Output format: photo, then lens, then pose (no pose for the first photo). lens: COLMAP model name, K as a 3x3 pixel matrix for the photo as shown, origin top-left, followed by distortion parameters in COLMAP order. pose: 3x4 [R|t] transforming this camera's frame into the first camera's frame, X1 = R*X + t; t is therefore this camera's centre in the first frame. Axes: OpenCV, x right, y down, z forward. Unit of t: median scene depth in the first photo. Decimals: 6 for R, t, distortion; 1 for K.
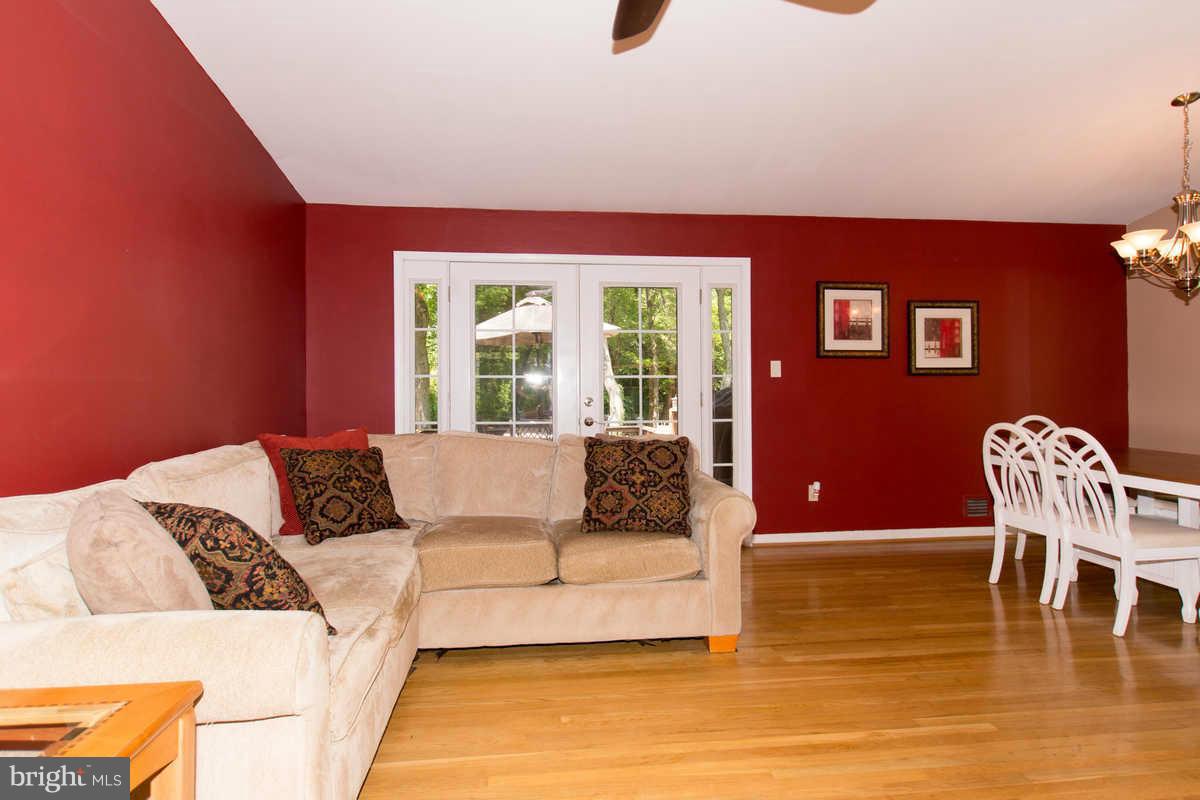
lens RADIAL K [[702.4, 0, 601.1], [0, 702.4, 380.7], [0, 0, 1]] dist [0.010869, -0.000022]
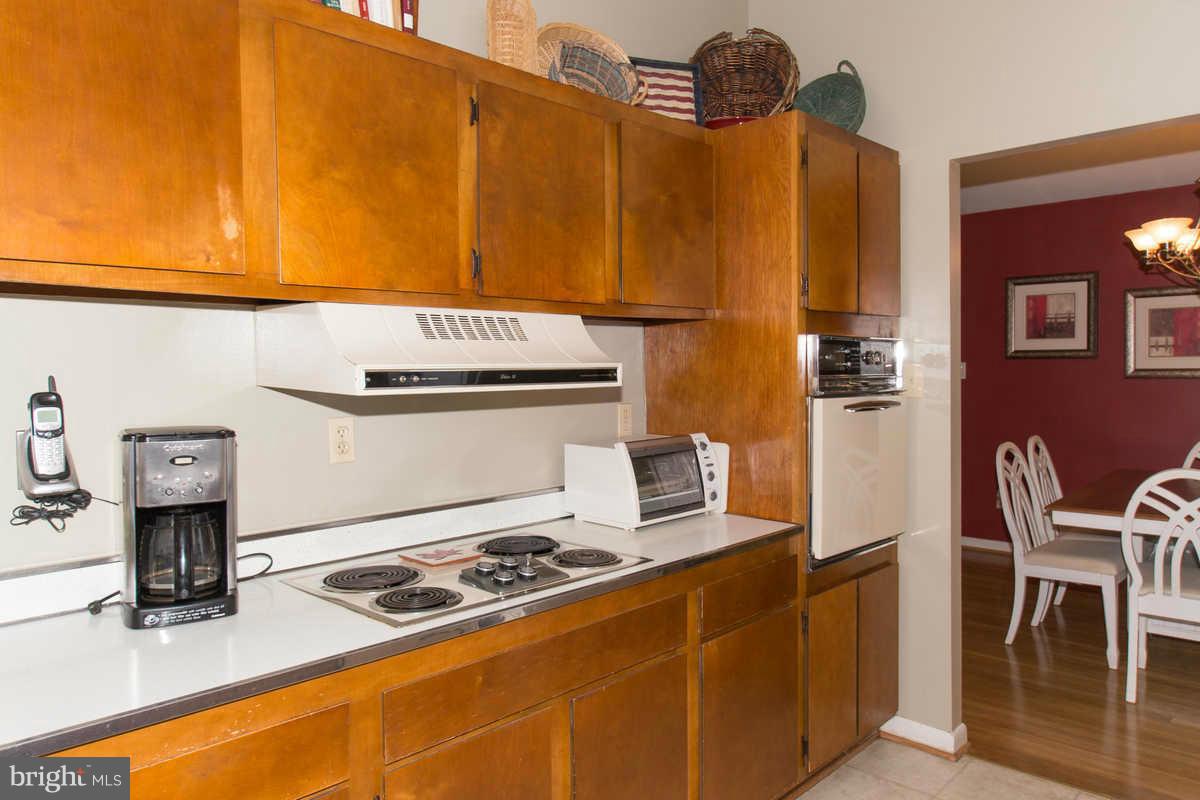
lens RADIAL K [[824.0, 0, 613.6], [0, 824.0, 380.7], [0, 0, 1]] dist [-0.010494, 0.009241]
pose [[0.643380, 0.010341, -0.765477, 0.804567], [0.007297, 0.999780, 0.019640, -0.028533], [0.765513, -0.018221, 0.643163, -0.113578]]
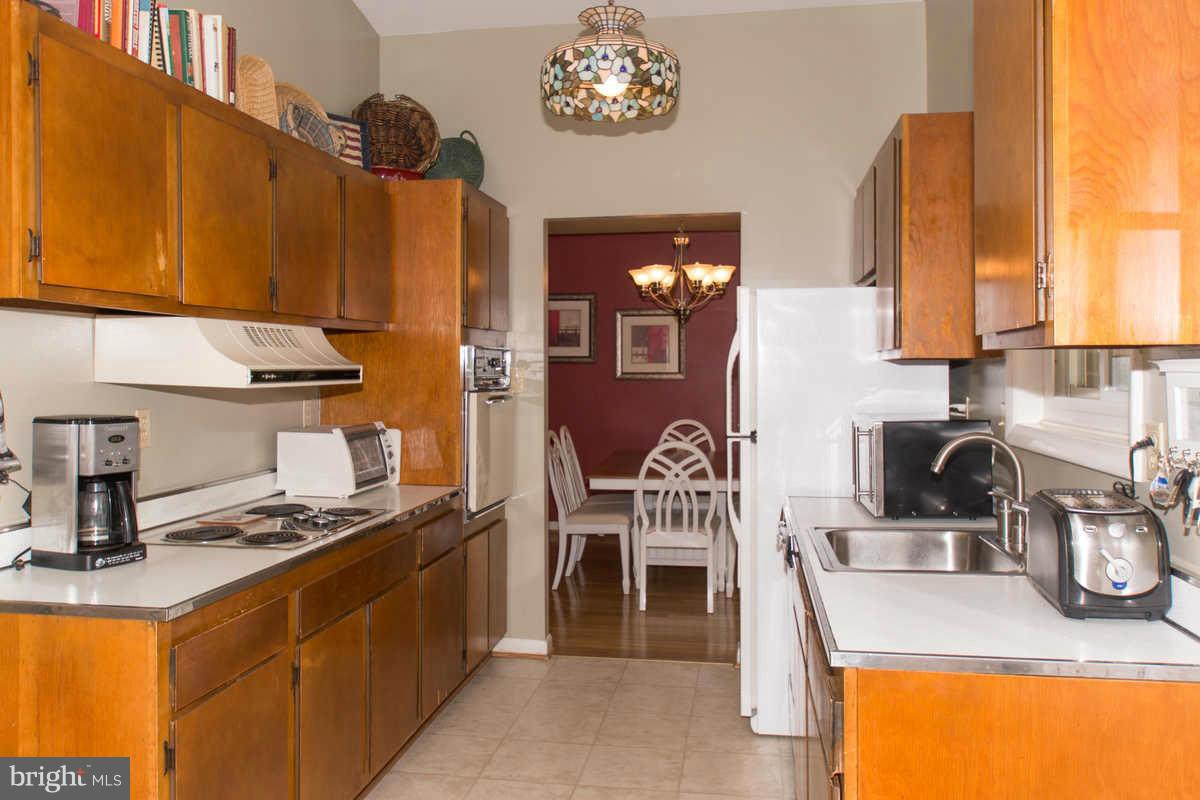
lens RADIAL K [[962.8, 0, 589.6], [0, 962.8, 361.7], [0, 0, 1]] dist [0.006982, 0.007809]
pose [[0.959499, 0.003287, -0.281694, 0.815472], [-0.004276, 0.999987, -0.002897, -0.030624], [0.281680, 0.003985, 0.959500, -0.414224]]
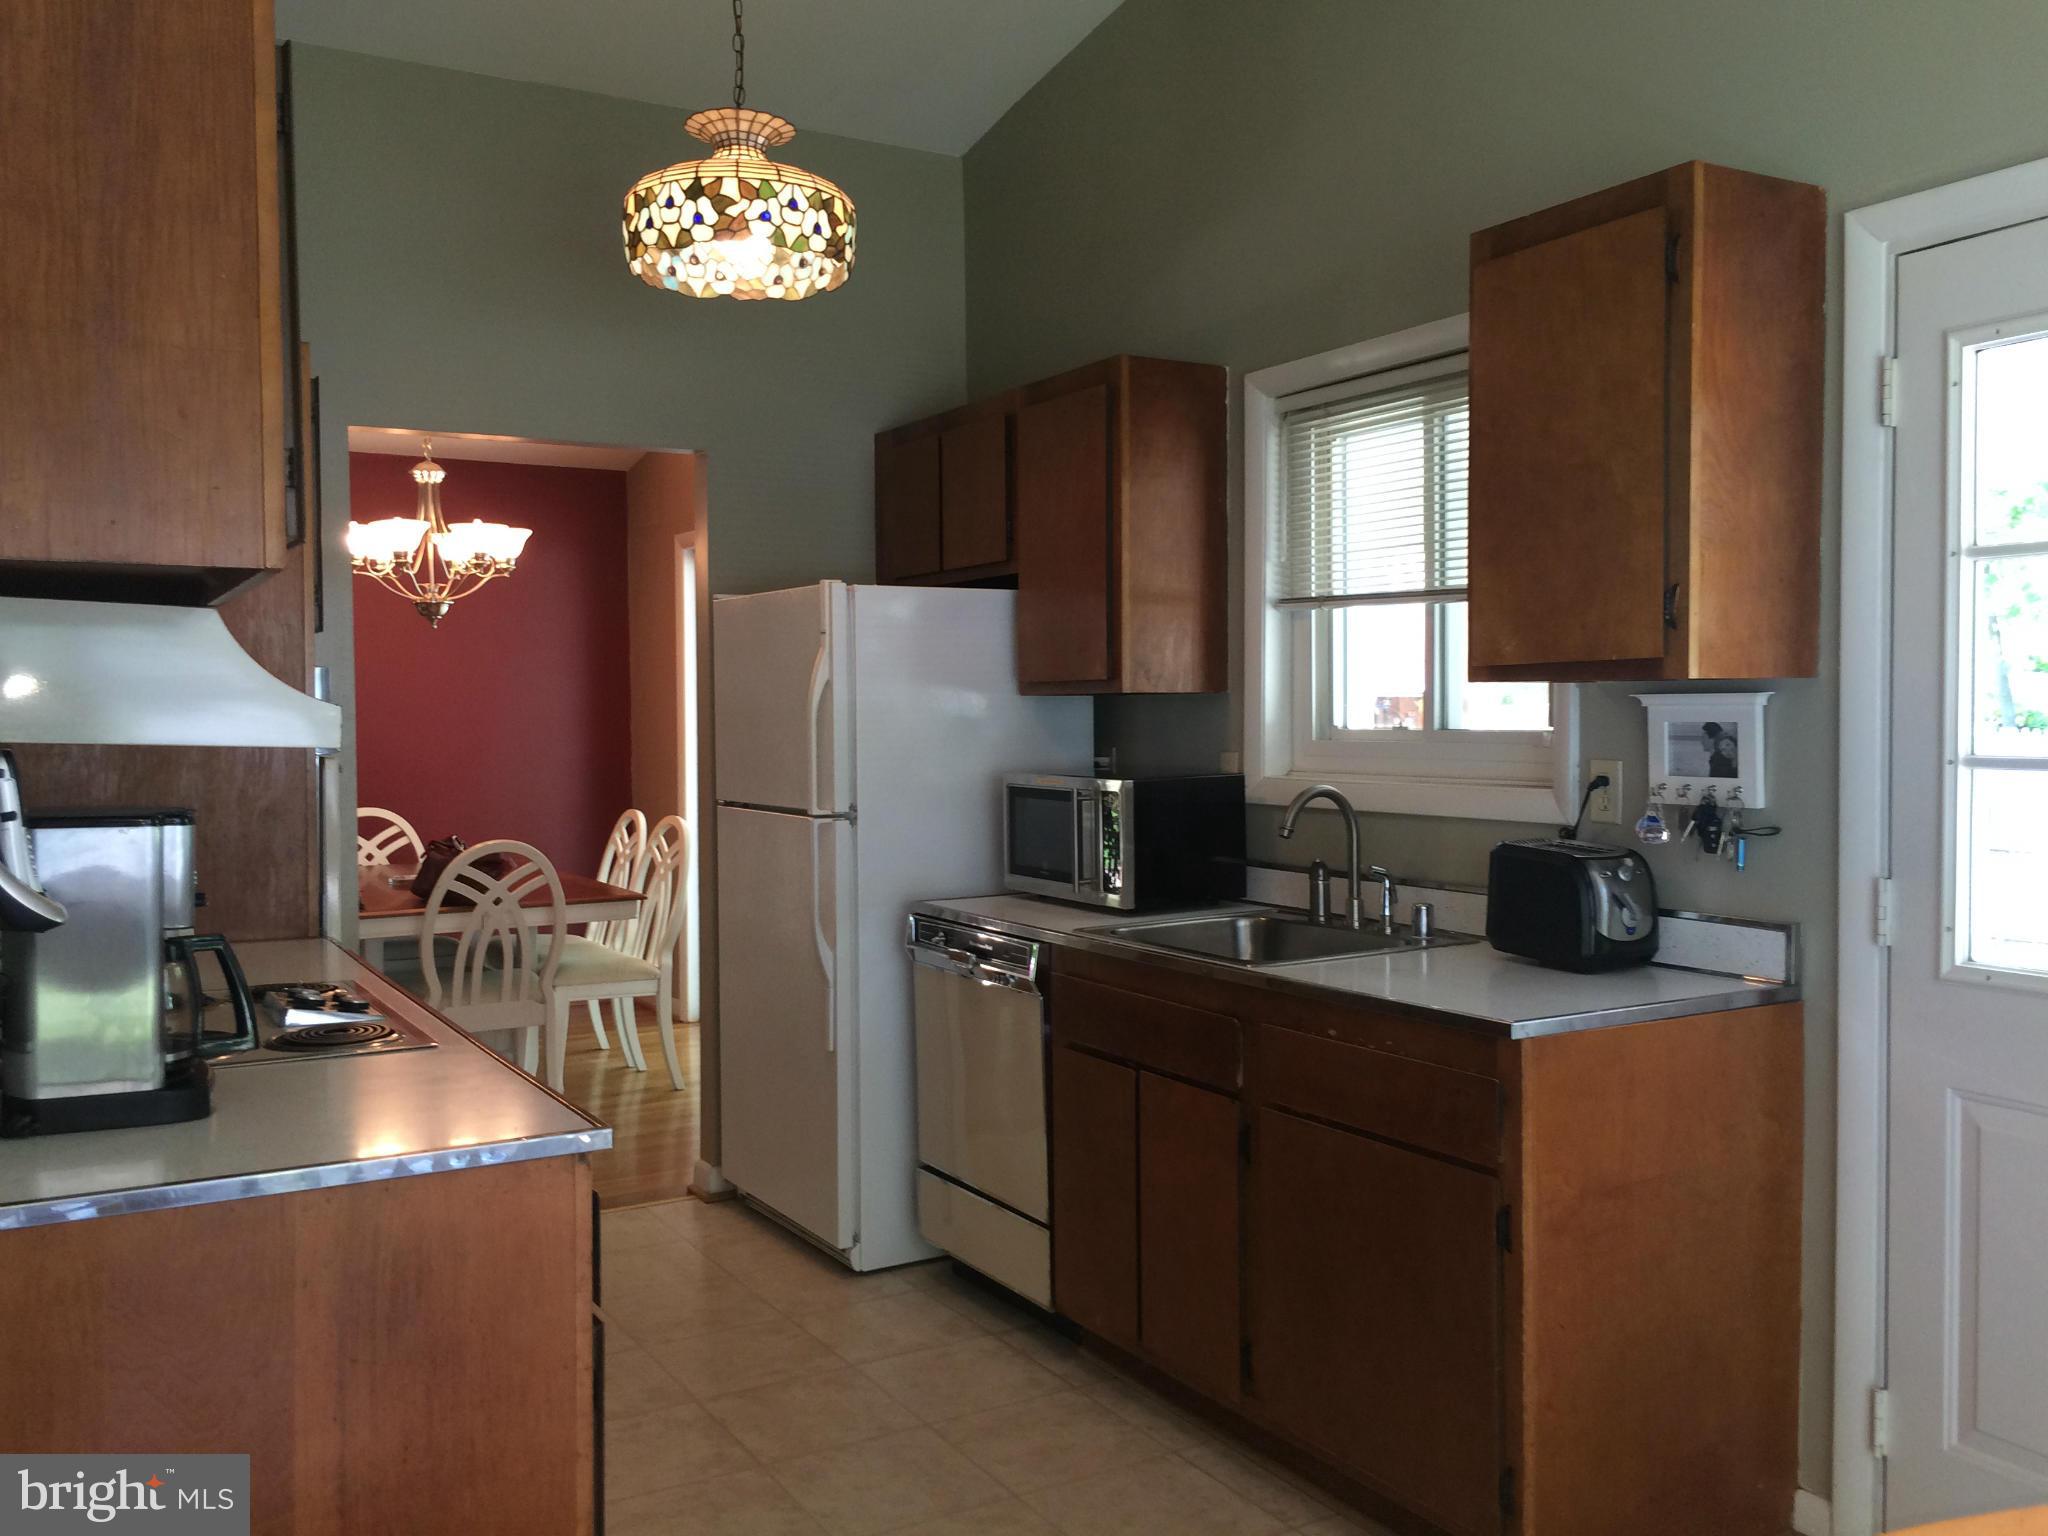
lens RADIAL K [[1762.6, 0, 1021.6], [0, 1762.6, 743.6], [0, 0, 1]] dist [0.073559, -0.059917]
pose [[0.918032, -0.007721, 0.396432, 0.487297], [-0.000207, 0.999801, 0.019951, -0.028351], [-0.396507, -0.018398, 0.917847, -0.496449]]
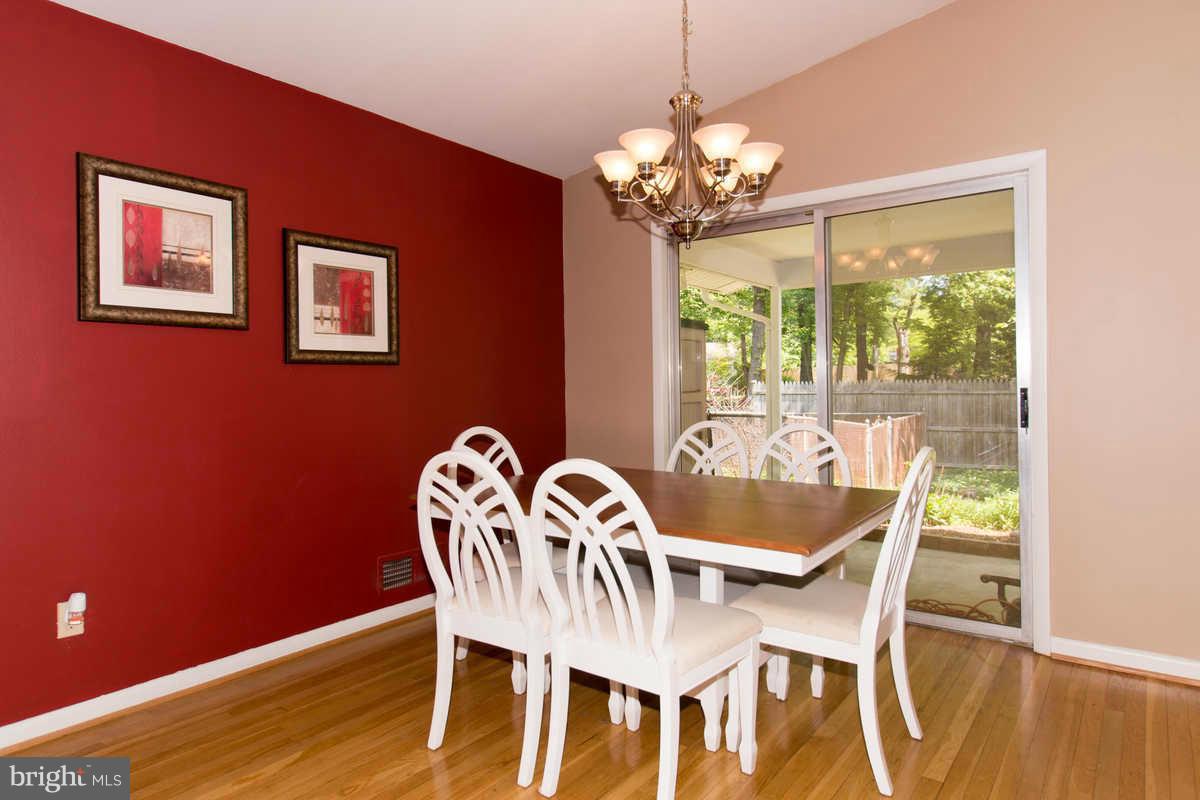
lens RADIAL K [[702.4, 0, 608.1], [0, 702.4, 381.5], [0, 0, 1]] dist [0.010869, -0.000022]
pose [[0.689826, -0.003960, 0.723965, 0.209793], [0.001350, 0.999990, 0.004184, 0.005146], [-0.723974, -0.001909, 0.689824, 0.431337]]
